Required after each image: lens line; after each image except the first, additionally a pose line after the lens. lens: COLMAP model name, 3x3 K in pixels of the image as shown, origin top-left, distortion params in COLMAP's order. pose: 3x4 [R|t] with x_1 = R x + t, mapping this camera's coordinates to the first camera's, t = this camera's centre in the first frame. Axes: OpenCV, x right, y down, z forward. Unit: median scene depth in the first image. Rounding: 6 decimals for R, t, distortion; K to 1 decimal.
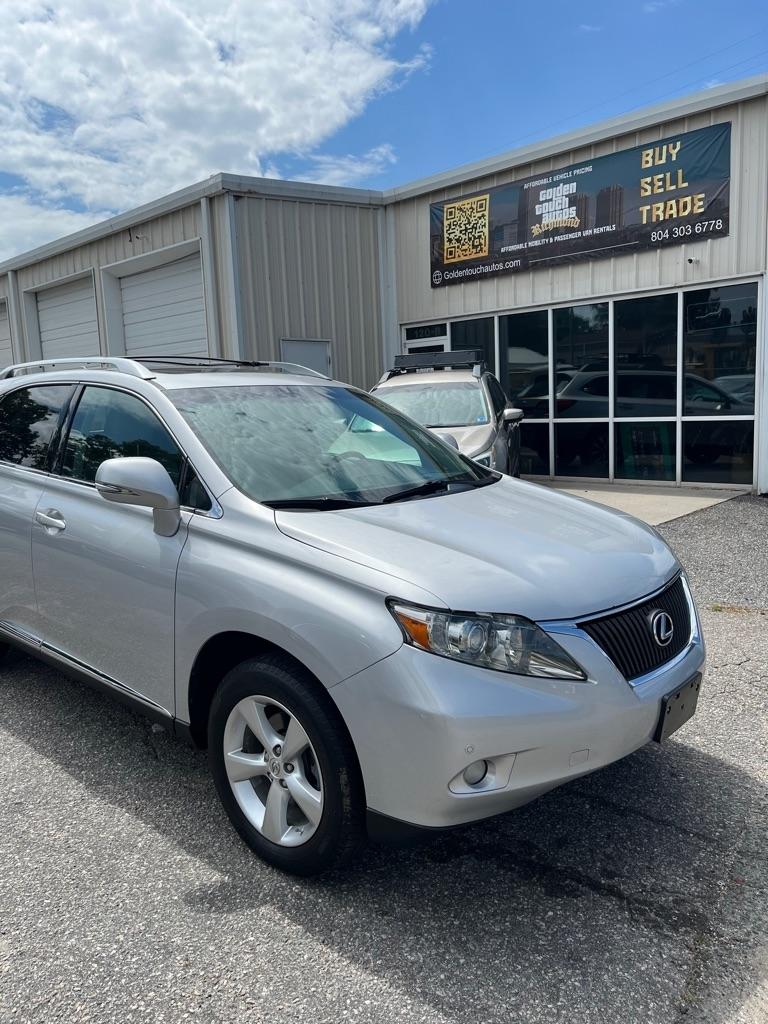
lens RADIAL K [[782.8, 0, 381.2], [0, 782.8, 500.3], [0, 0, 1]] dist [0.062005, -0.077429]
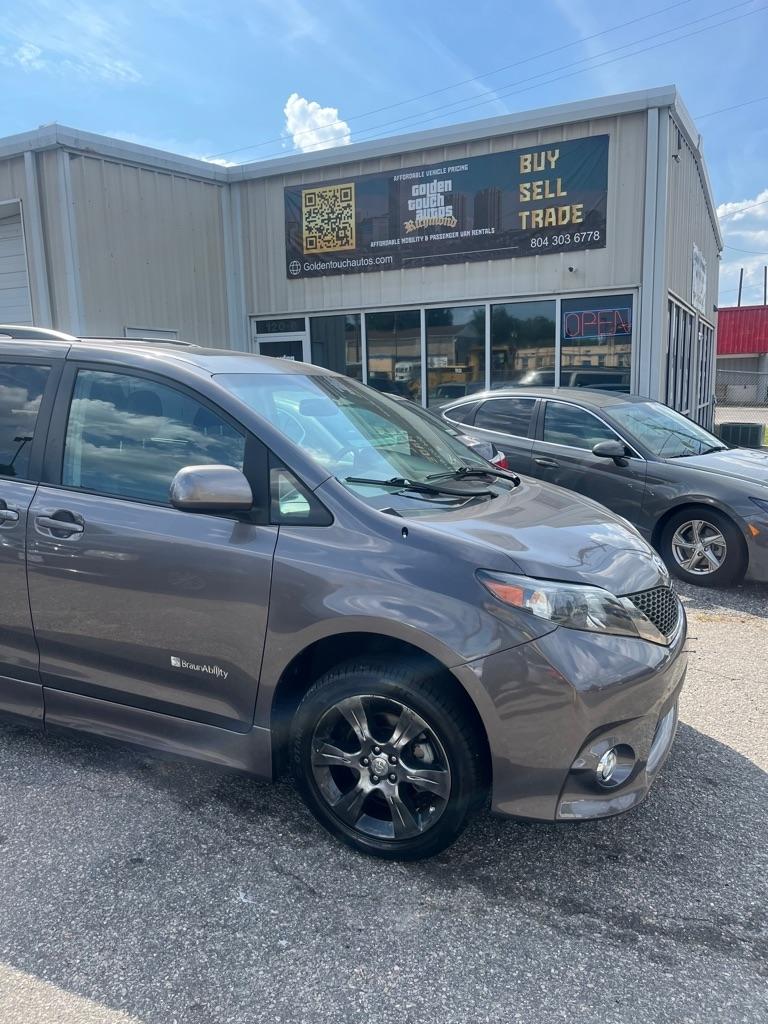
lens RADIAL K [[782.8, 0, 388.3], [0, 782.8, 516.6], [0, 0, 1]] dist [0.062005, -0.077429]
pose [[0.948660, -0.032176, 0.314657, -0.156978], [0.023714, 0.999248, 0.030684, -0.019349], [-0.315408, -0.021646, 0.948709, 0.094656]]
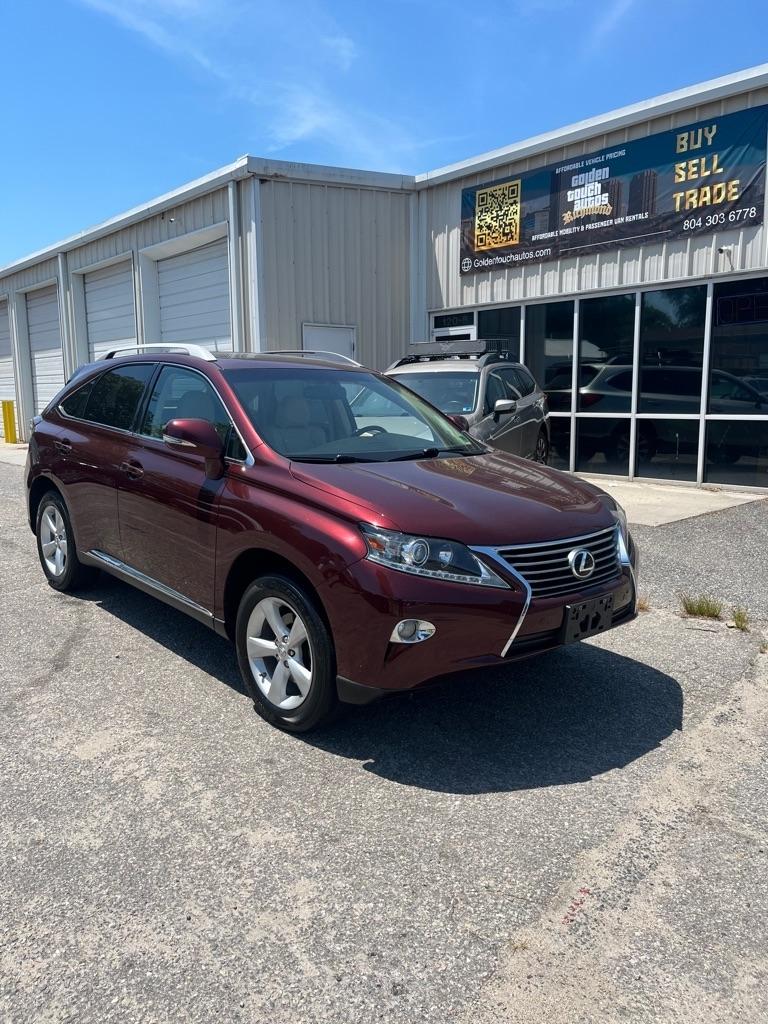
lens RADIAL K [[782.8, 0, 371.4], [0, 782.8, 509.5], [0, 0, 1]] dist [0.062005, -0.077429]
pose [[0.994748, 0.045120, -0.091869, 0.070821], [-0.042940, 0.998750, 0.025578, 0.000984], [0.092908, -0.021499, 0.995443, 0.007277]]
